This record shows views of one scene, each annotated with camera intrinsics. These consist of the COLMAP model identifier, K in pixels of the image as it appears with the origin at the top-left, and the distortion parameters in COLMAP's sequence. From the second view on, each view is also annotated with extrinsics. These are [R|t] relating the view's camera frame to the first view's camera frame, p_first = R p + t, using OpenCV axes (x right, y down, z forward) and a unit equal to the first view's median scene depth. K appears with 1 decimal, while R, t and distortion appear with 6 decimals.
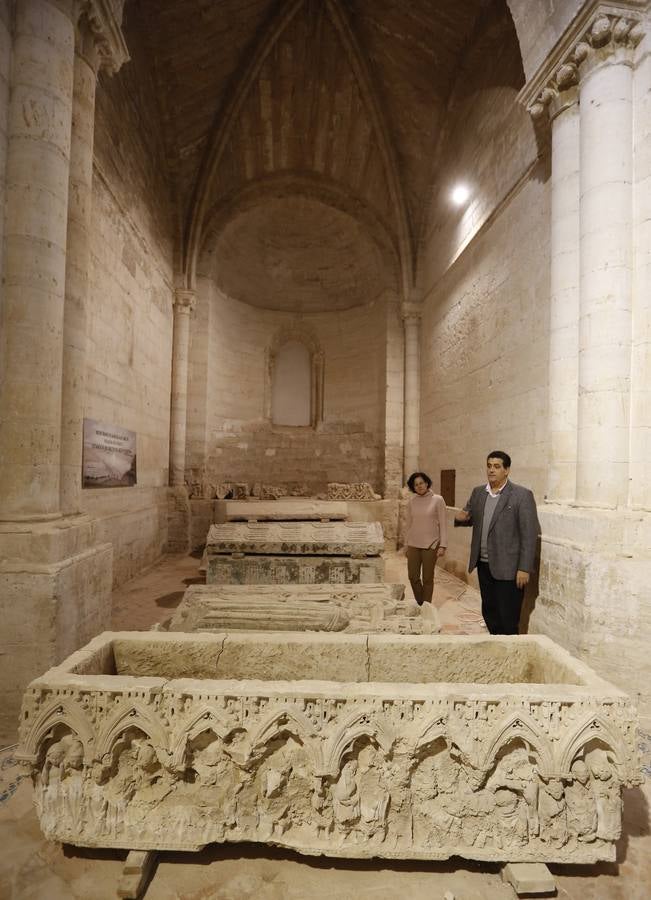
lens RADIAL K [[450.5, 0, 318.7], [0, 450.5, 470.8], [0, 0, 1]] dist [-0.037679, 0.005663]
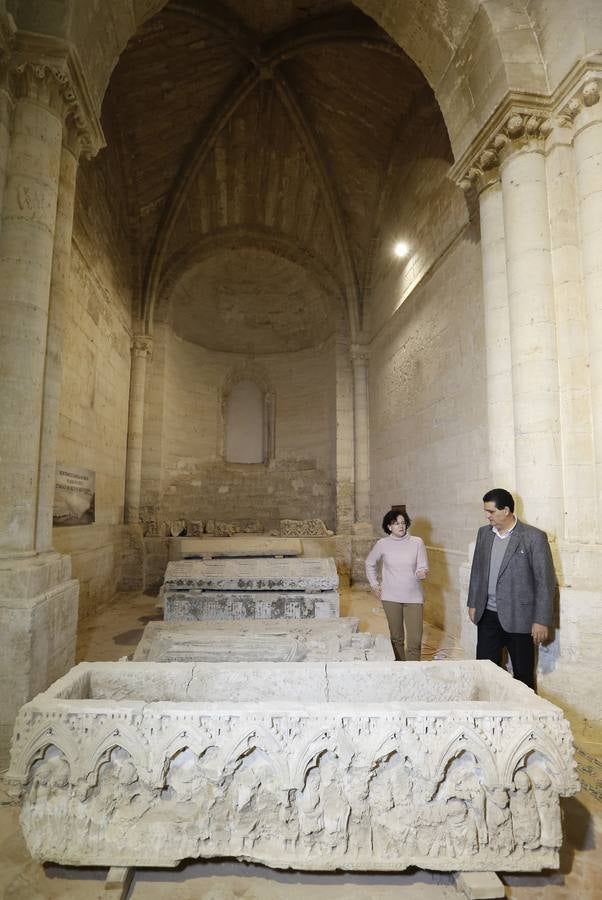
lens RADIAL K [[457.6, 0, 273.5], [0, 457.6, 464.3], [0, 0, 1]] dist [-0.040194, 0.007940]
pose [[0.999898, -0.008680, 0.011385, -0.011161], [0.009679, 0.995816, -0.090868, -0.004523], [-0.010549, 0.090969, 0.995798, -0.057786]]
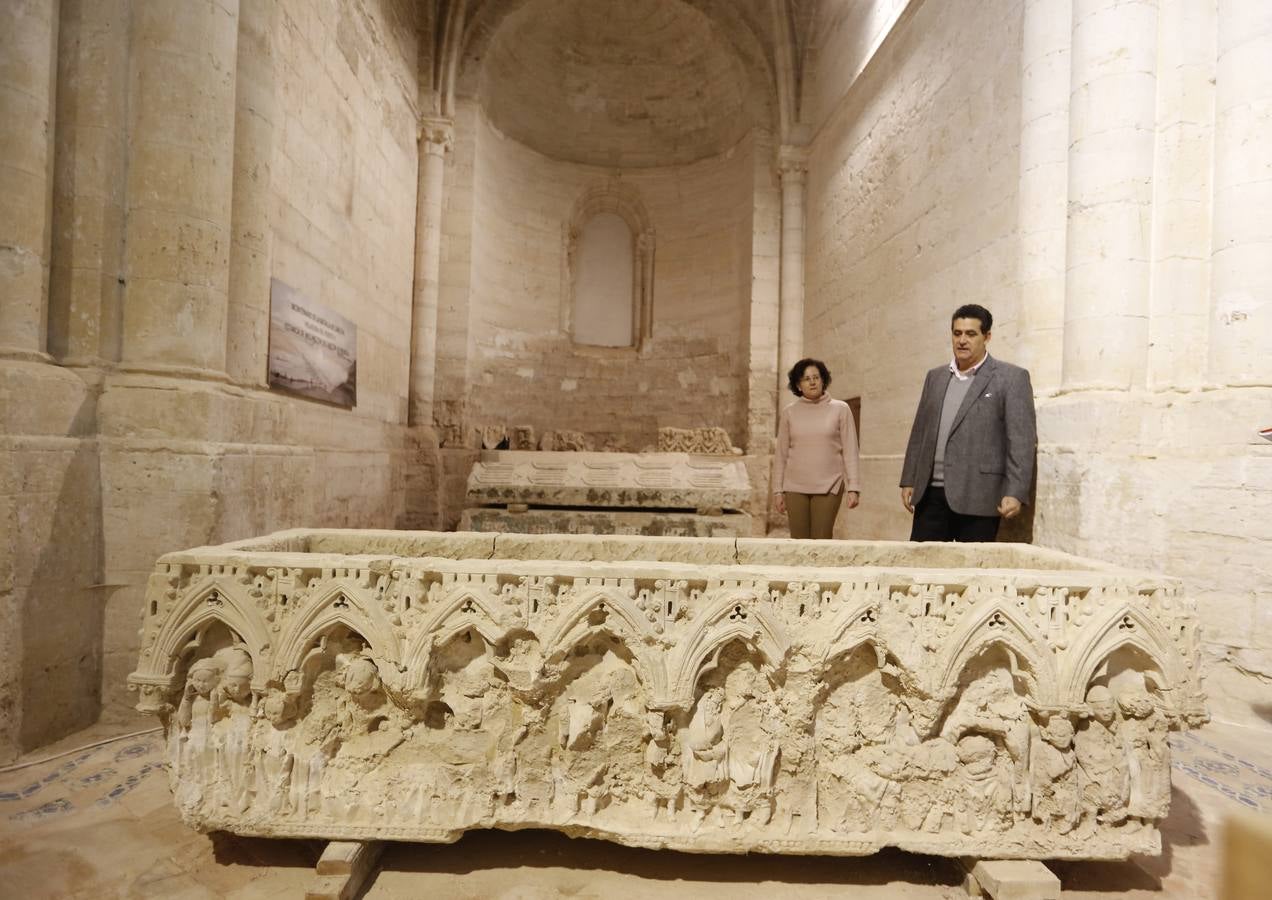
lens RADIAL K [[688.7, 0, 652.9], [0, 688.7, 471.7], [0, 0, 1]] dist [-0.044302, 0.016777]
pose [[0.999765, 0.011149, 0.018595, -0.008751], [-0.011490, 0.999766, 0.018335, 0.115033], [-0.018386, -0.018544, 0.999659, 0.034034]]
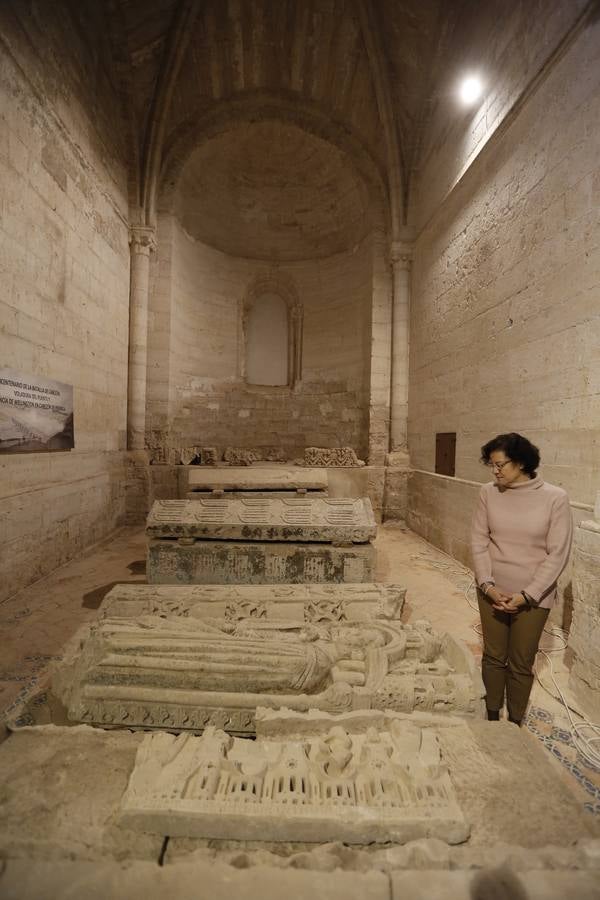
lens RADIAL K [[404.7, 0, 296.4], [0, 404.7, 452.9], [0, 0, 1]] dist [-0.029063, 0.003412]
pose [[0.999941, 0.004235, -0.010004, 0.016421], [-0.003795, 0.999043, 0.043573, 0.004720], [0.010179, -0.043532, 0.999000, 0.303767]]
